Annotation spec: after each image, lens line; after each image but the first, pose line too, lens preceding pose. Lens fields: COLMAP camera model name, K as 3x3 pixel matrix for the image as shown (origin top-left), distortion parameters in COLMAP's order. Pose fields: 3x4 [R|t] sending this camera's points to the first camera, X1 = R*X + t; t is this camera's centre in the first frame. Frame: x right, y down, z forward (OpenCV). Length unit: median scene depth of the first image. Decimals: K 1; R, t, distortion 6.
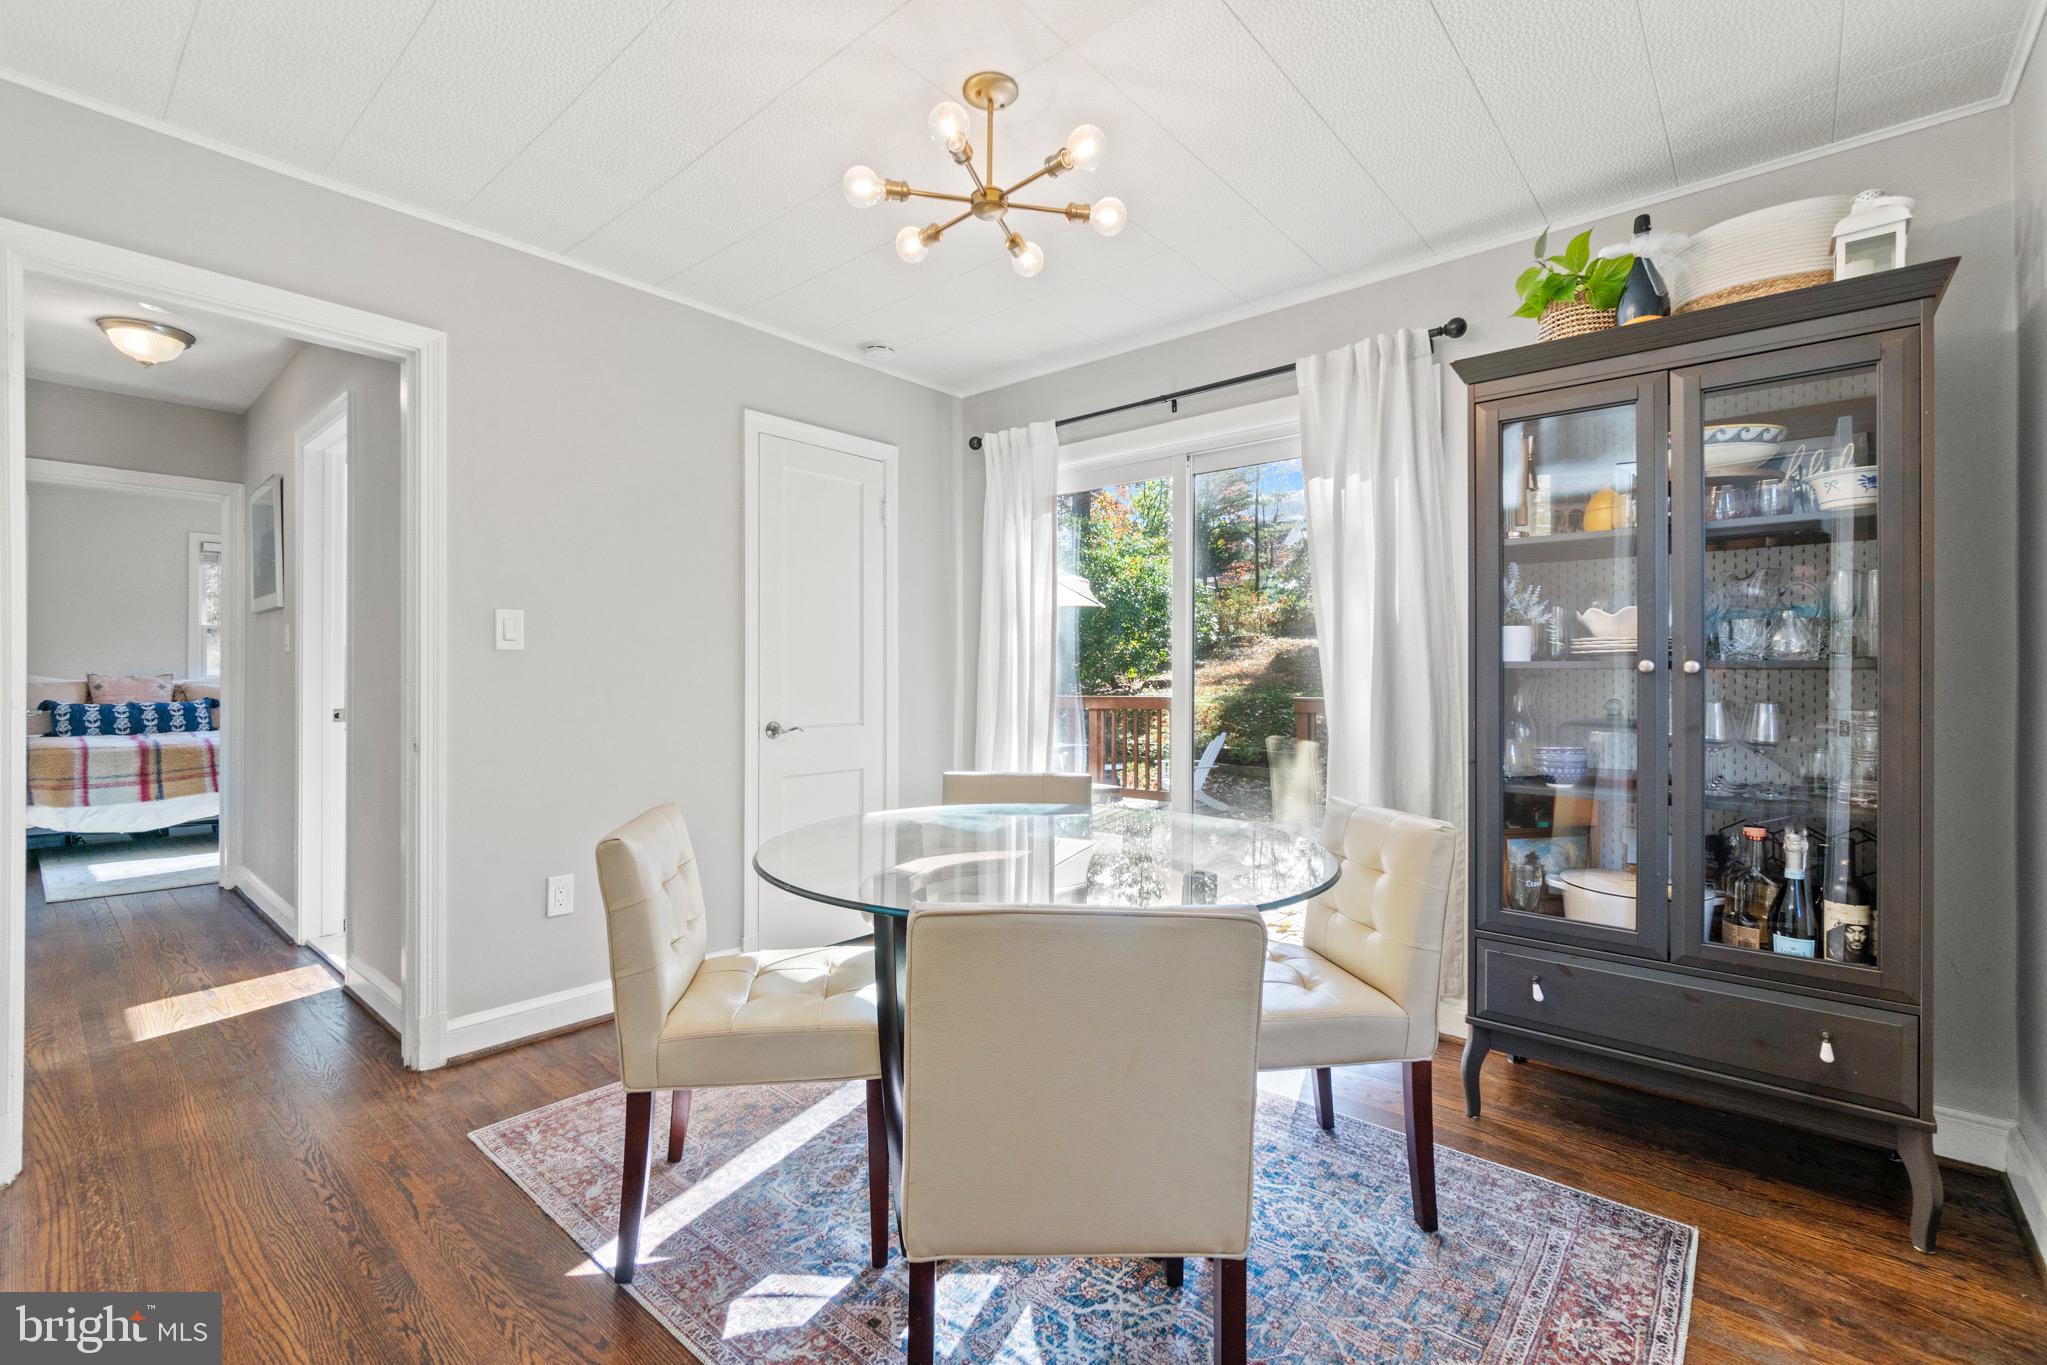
lens RADIAL K [[886.3, 0, 1021.6], [0, 886.3, 675.5], [0, 0, 1]] dist [0.001266, 0.001508]
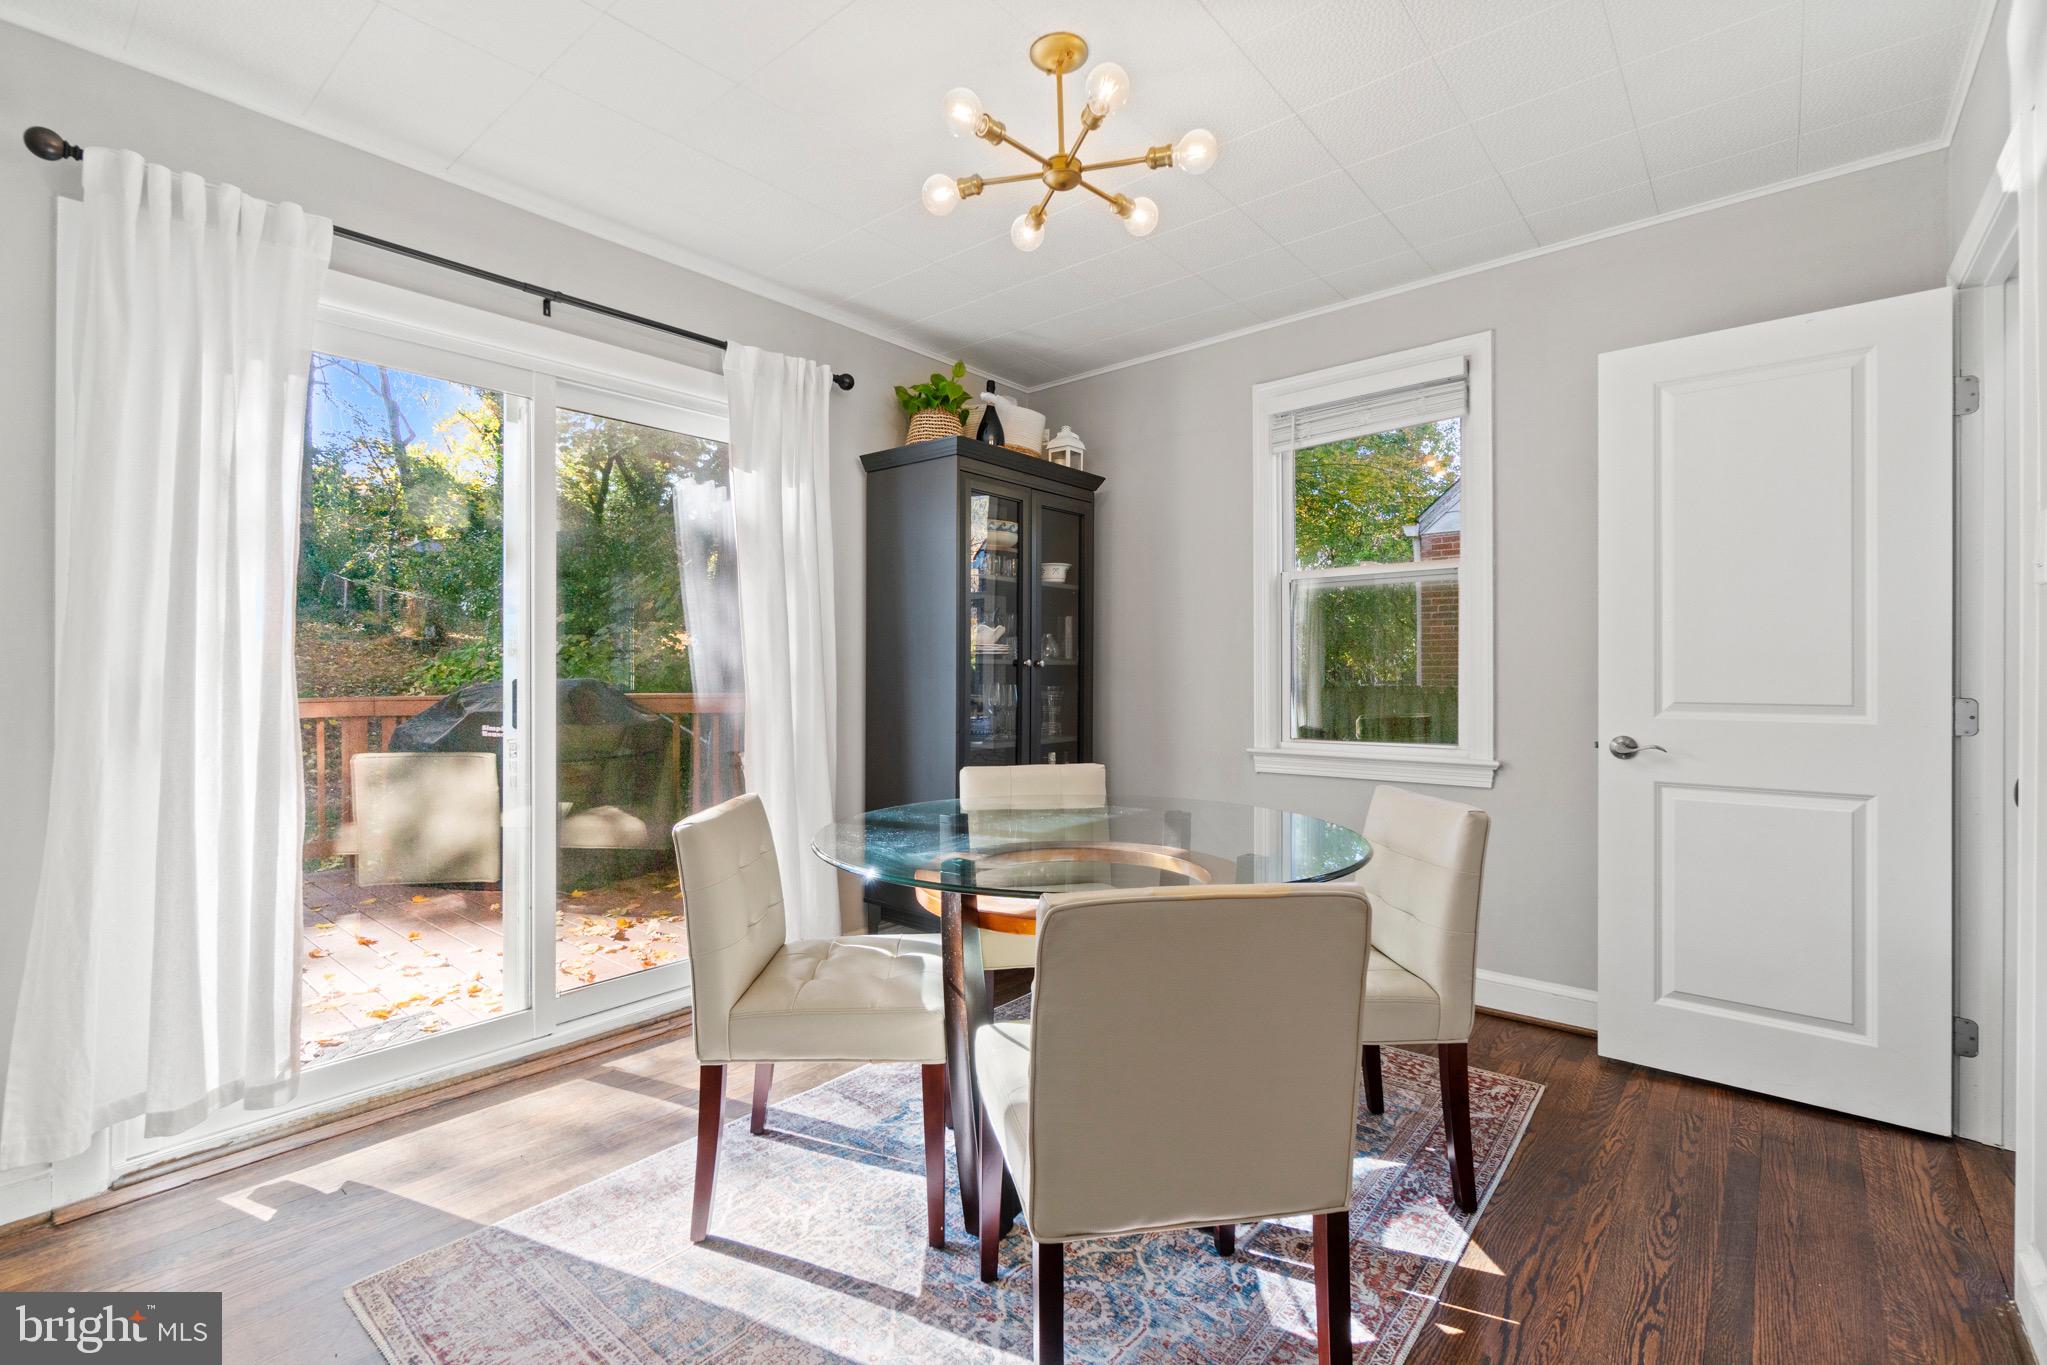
lens RADIAL K [[886.3, 0, 1021.7], [0, 886.3, 672.6], [0, 0, 1]] dist [0.001266, 0.001508]
pose [[0.006707, -0.004492, 0.999967, -0.606003], [0.004350, 0.999981, 0.004462, 0.000652], [-0.999968, 0.004320, 0.006727, 0.635423]]
